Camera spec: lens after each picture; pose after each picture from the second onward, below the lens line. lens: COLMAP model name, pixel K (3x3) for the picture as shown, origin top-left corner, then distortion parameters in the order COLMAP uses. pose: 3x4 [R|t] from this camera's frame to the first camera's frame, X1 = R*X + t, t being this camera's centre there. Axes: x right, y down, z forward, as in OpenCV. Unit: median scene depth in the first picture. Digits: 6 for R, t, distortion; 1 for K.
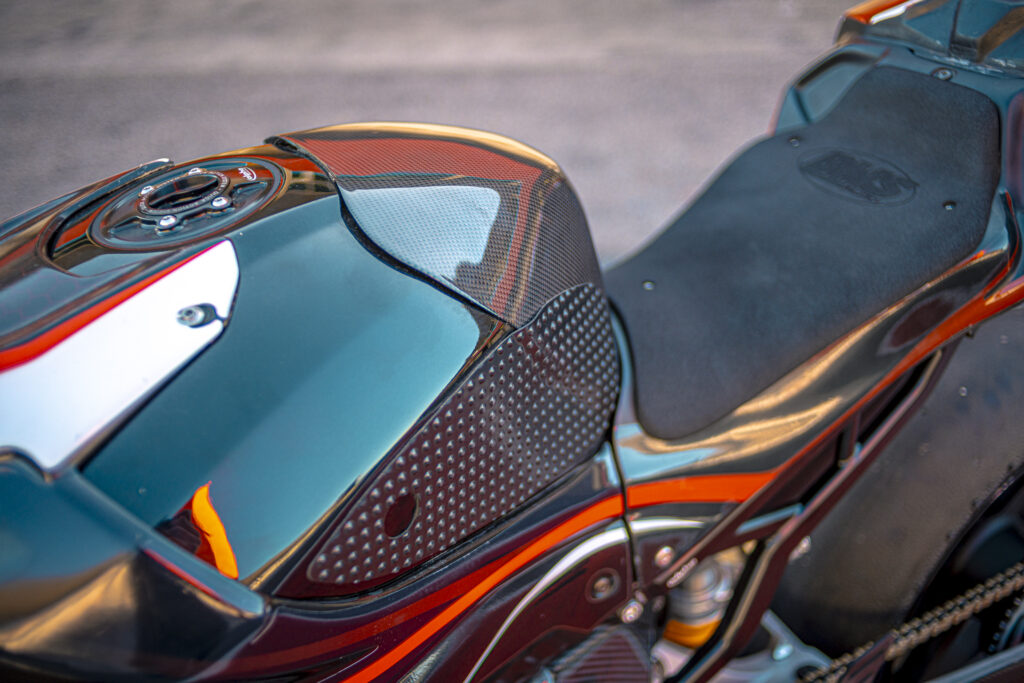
lens RADIAL K [[1017.9, 0, 512.0], [0, 1017.9, 341.5], [0, 0, 1]] dist [-0.084446, 0.032158]
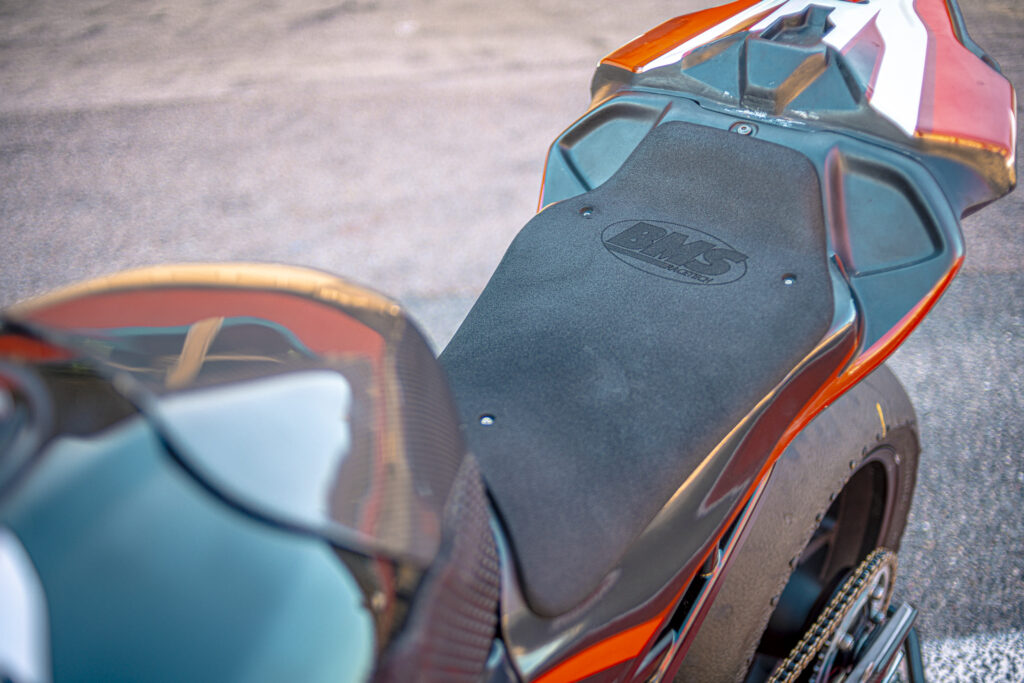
lens RADIAL K [[1017.9, 0, 512.0], [0, 1017.9, 341.5], [0, 0, 1]] dist [-0.084446, 0.032158]
pose [[0.929079, -0.131843, 0.345587, -0.110819], [0.136485, 0.990581, 0.010985, -0.114777], [-0.343780, 0.036961, 0.938323, 0.212312]]
